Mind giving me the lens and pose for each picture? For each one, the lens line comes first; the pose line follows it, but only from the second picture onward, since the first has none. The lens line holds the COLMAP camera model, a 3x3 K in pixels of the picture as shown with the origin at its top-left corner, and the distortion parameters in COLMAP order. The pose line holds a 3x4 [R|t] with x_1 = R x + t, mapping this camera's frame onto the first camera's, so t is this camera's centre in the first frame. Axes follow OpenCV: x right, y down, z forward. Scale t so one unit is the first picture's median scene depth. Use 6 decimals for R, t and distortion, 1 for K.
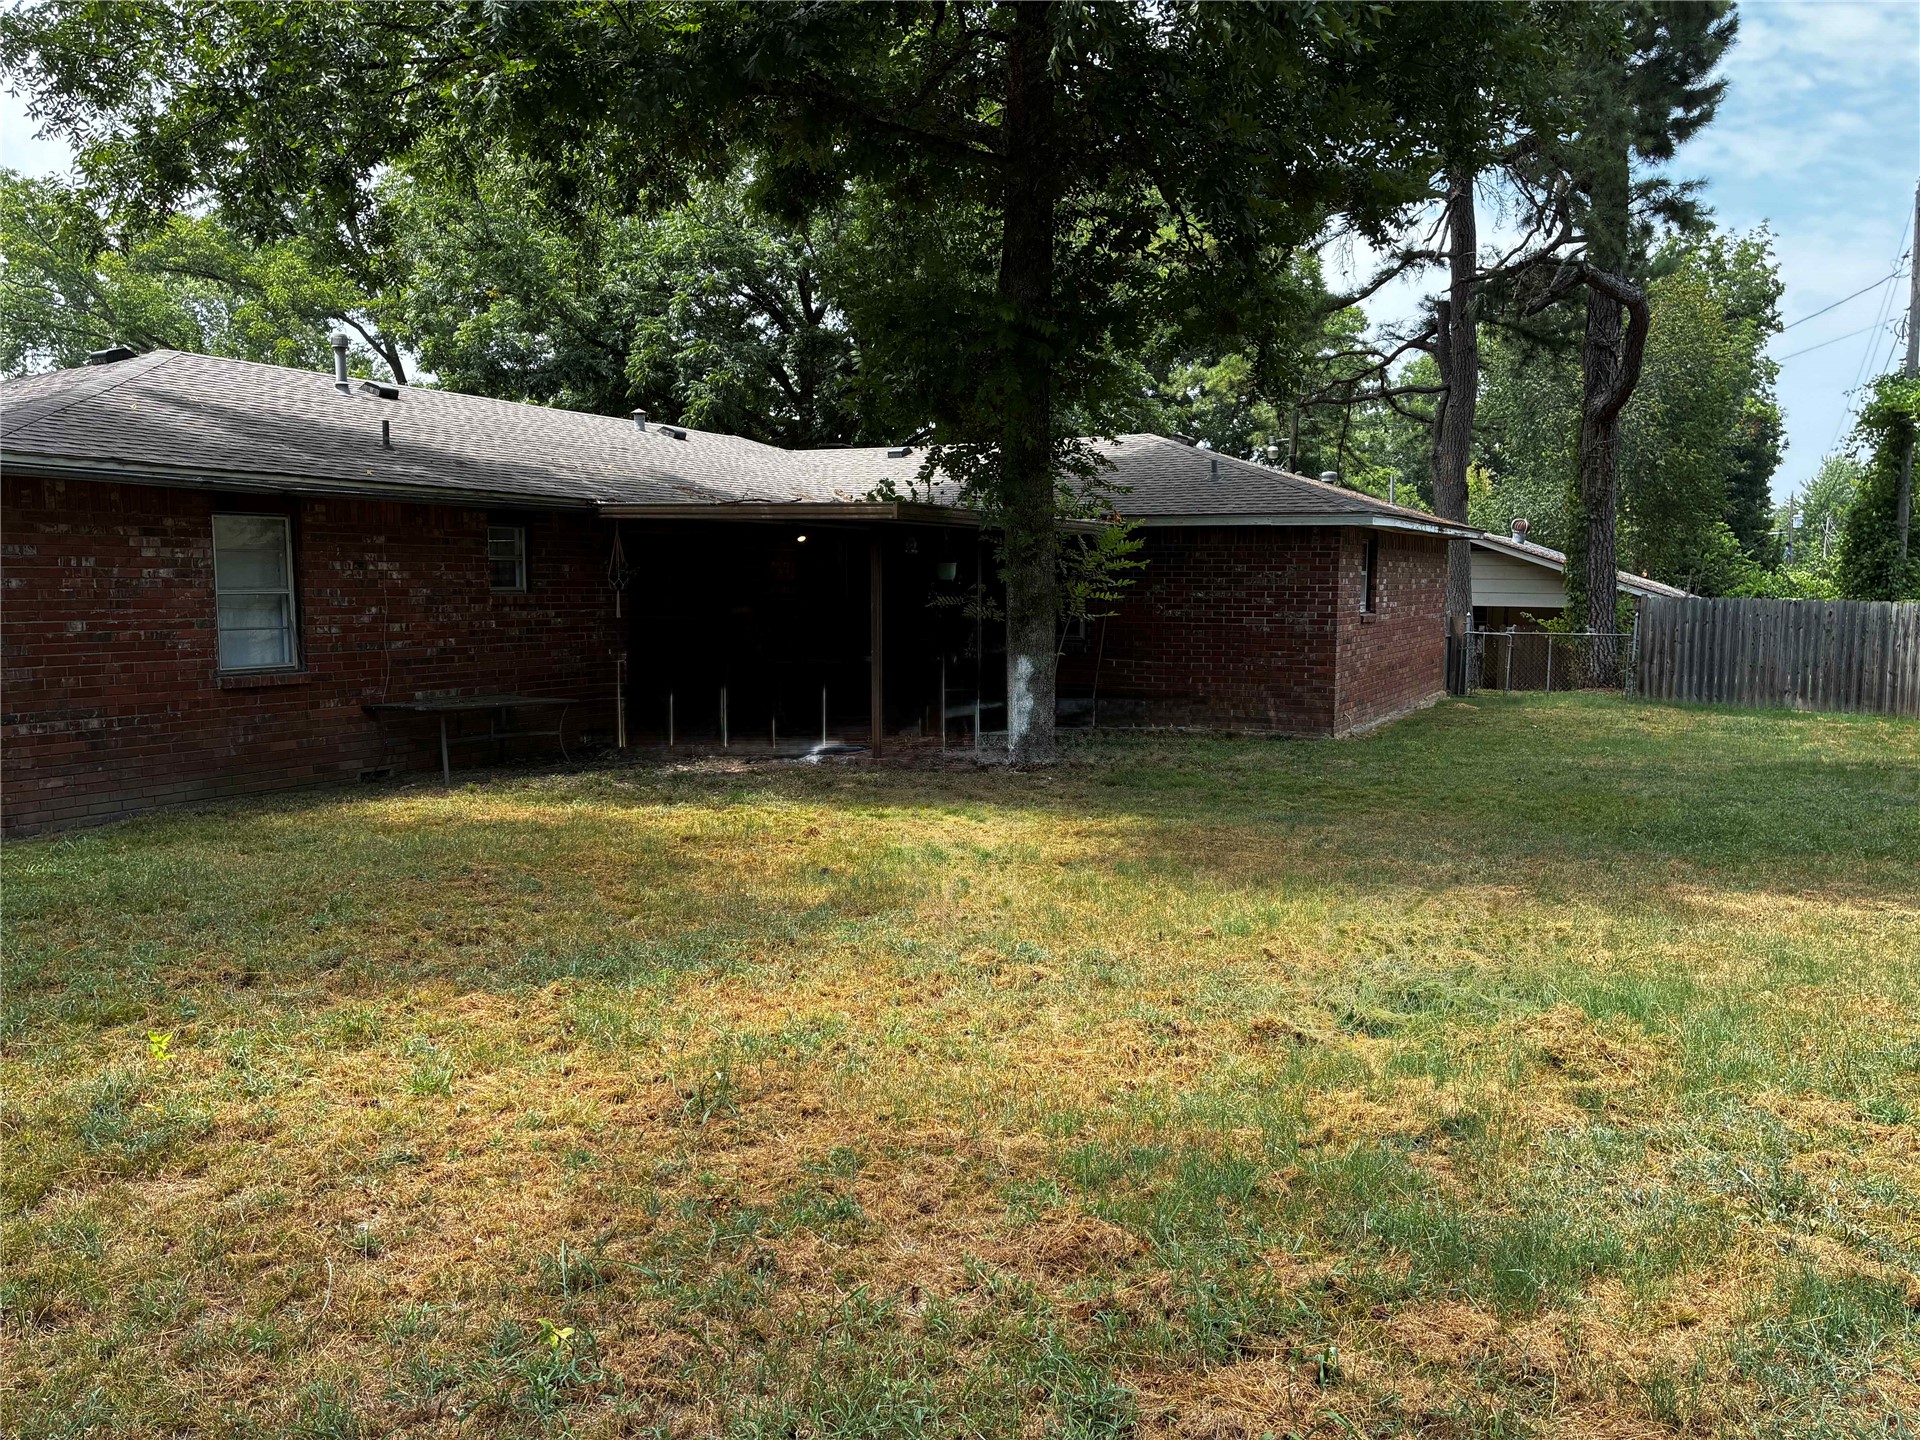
lens RADIAL K [[1448.9, 0, 959.3], [0, 1448.9, 703.7], [0, 0, 1]] dist [0.062873, -0.074300]
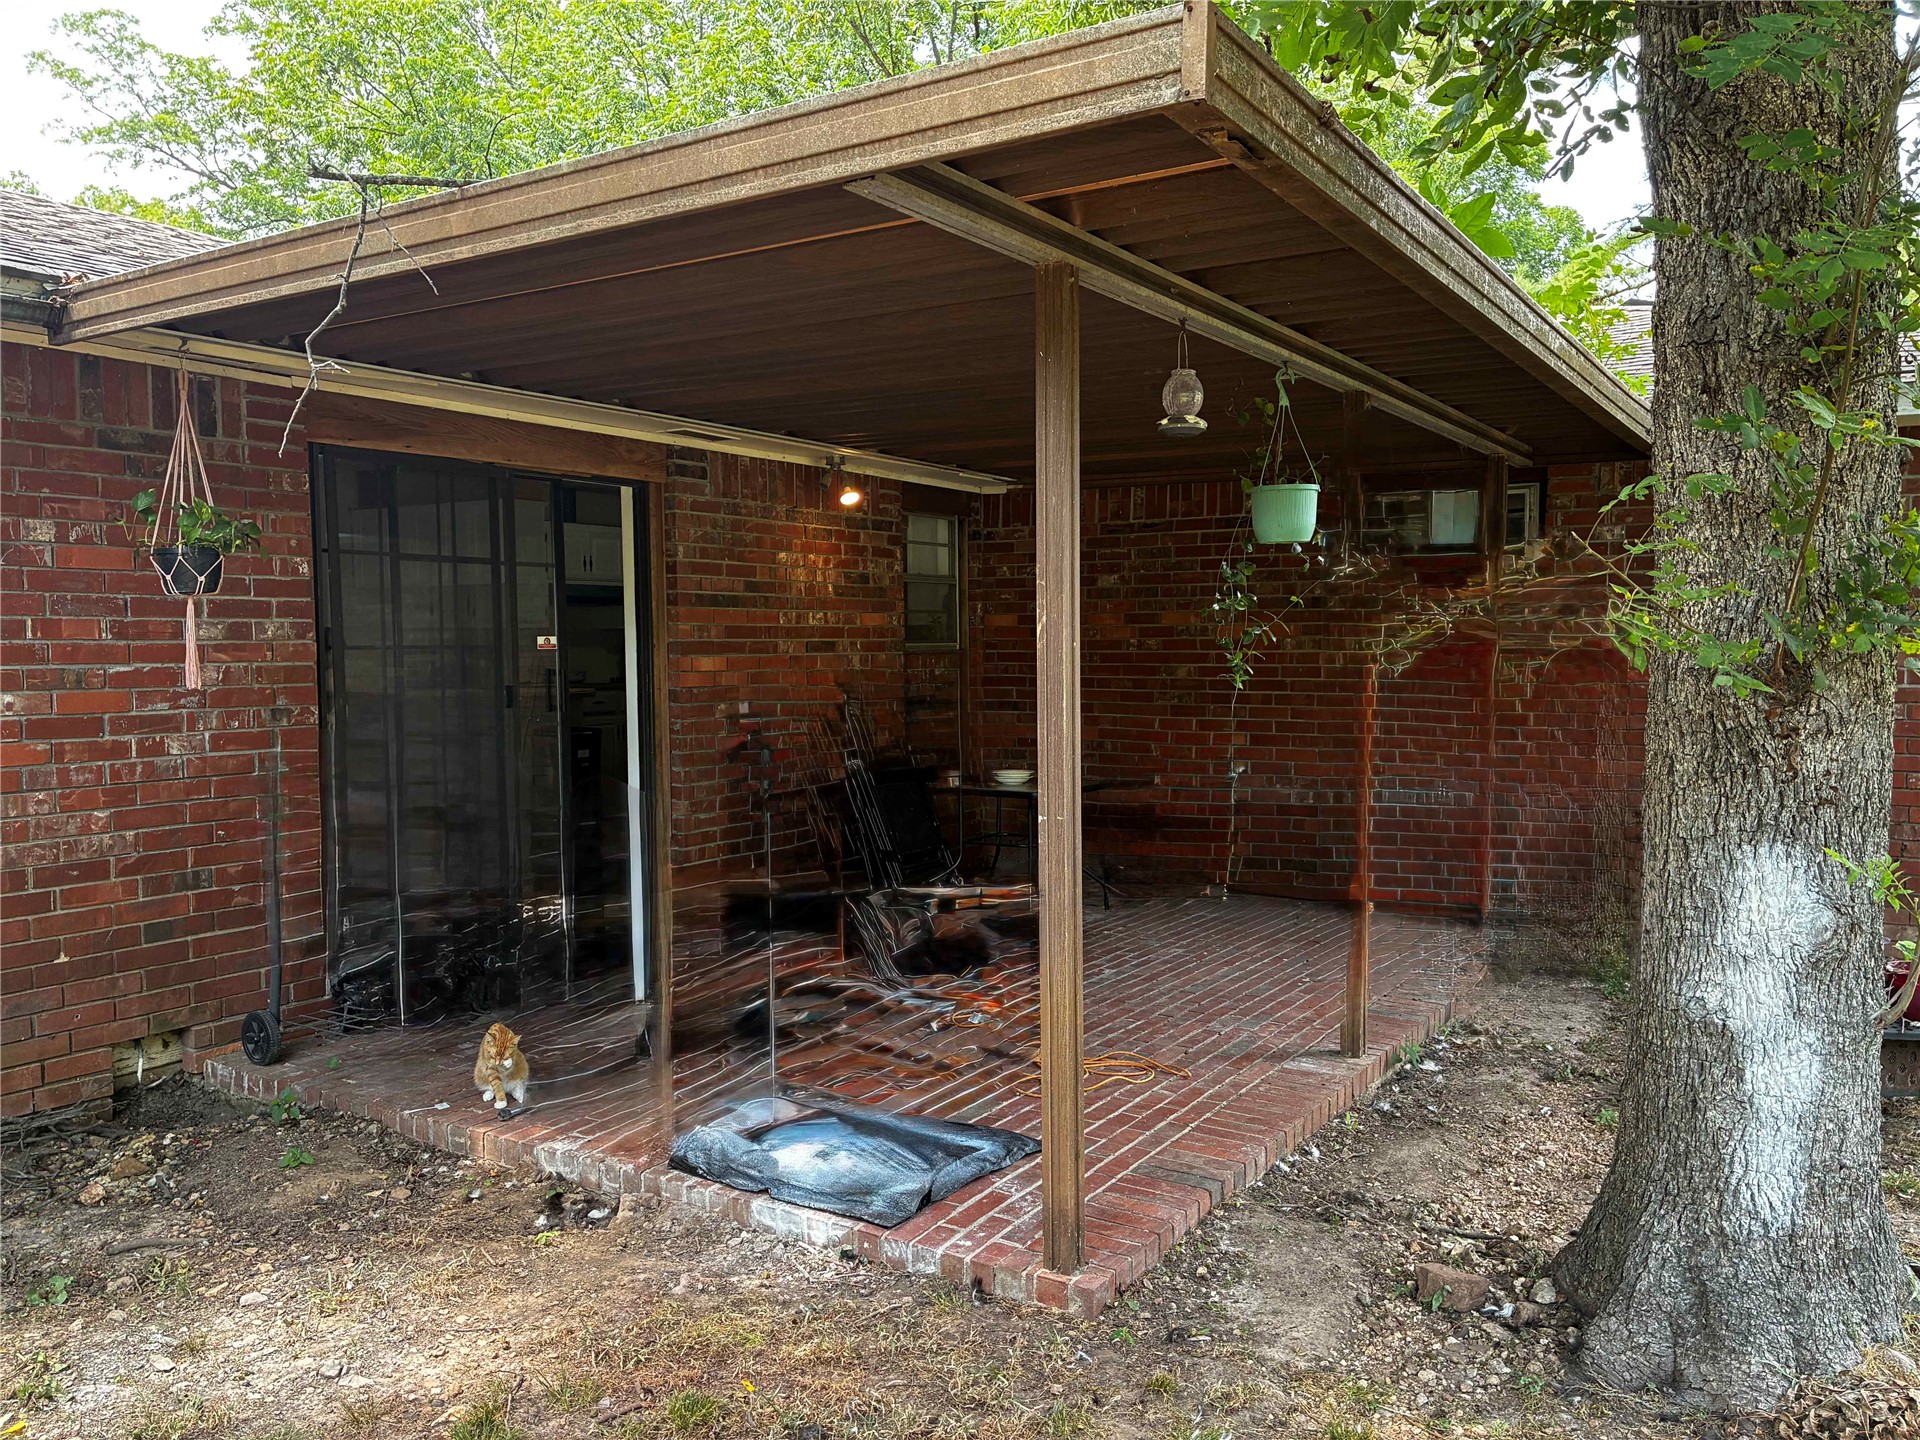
lens RADIAL K [[1448.9, 0, 960.4], [0, 1448.9, 723.4], [0, 0, 1]] dist [0.062873, -0.074300]
pose [[0.996387, -0.009407, -0.084411, -0.062325], [0.006971, 0.999552, -0.029100, -0.052434], [0.084647, 0.028406, 0.996006, 0.885768]]
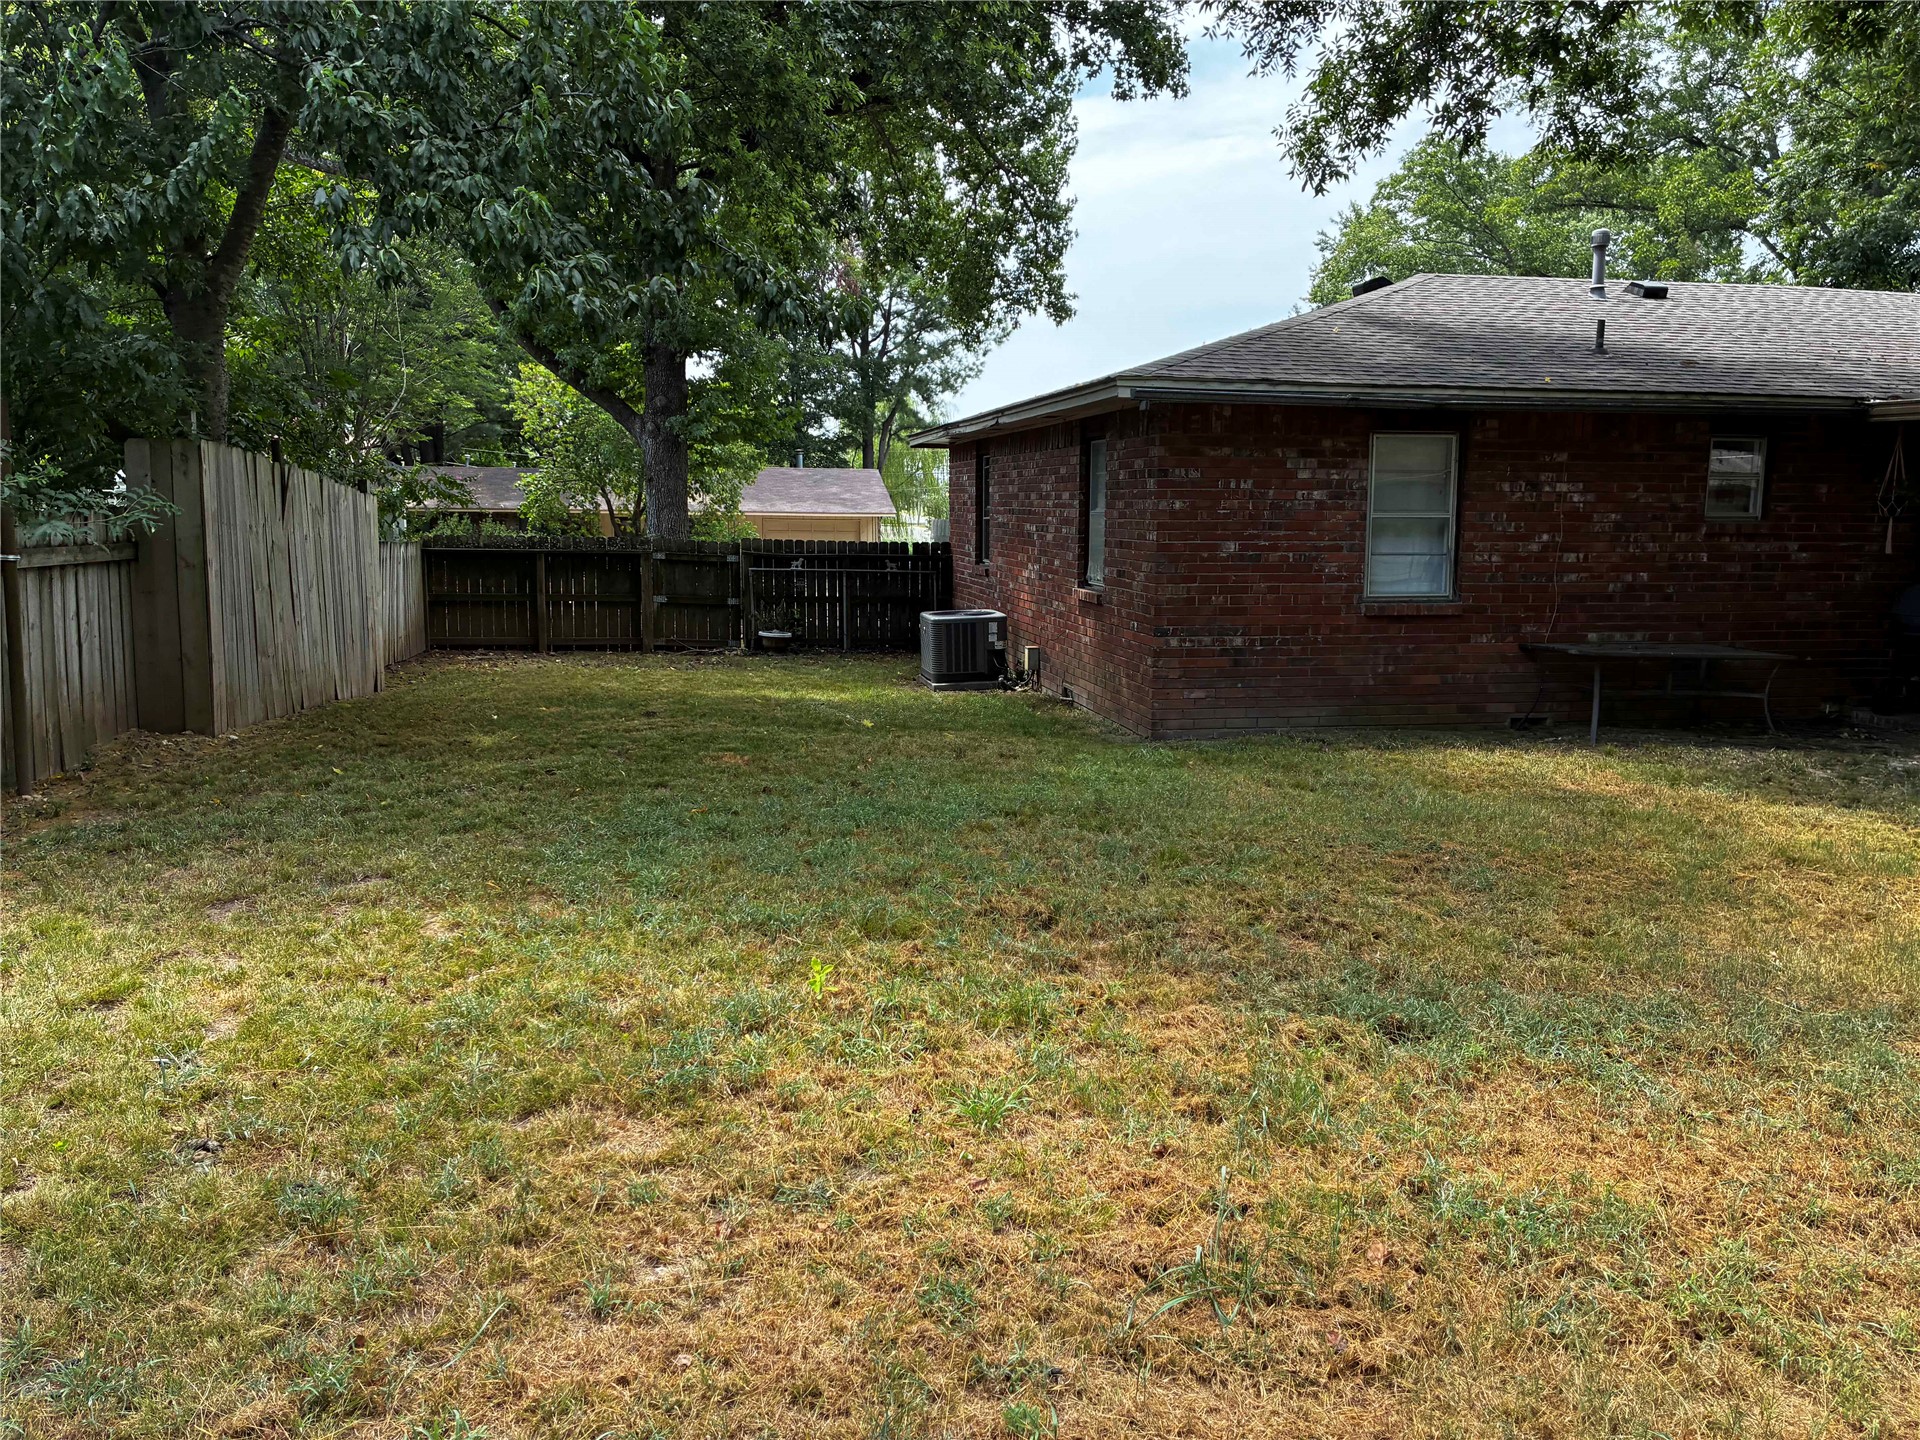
lens RADIAL K [[1448.9, 0, 1014.1], [0, 1448.9, 691.4], [0, 0, 1]] dist [0.062873, -0.074300]
pose [[0.628281, 0.097423, -0.771863, 0.095380], [-0.072518, 0.995142, 0.066577, -0.007191], [0.774600, 0.014145, 0.632294, 0.209375]]
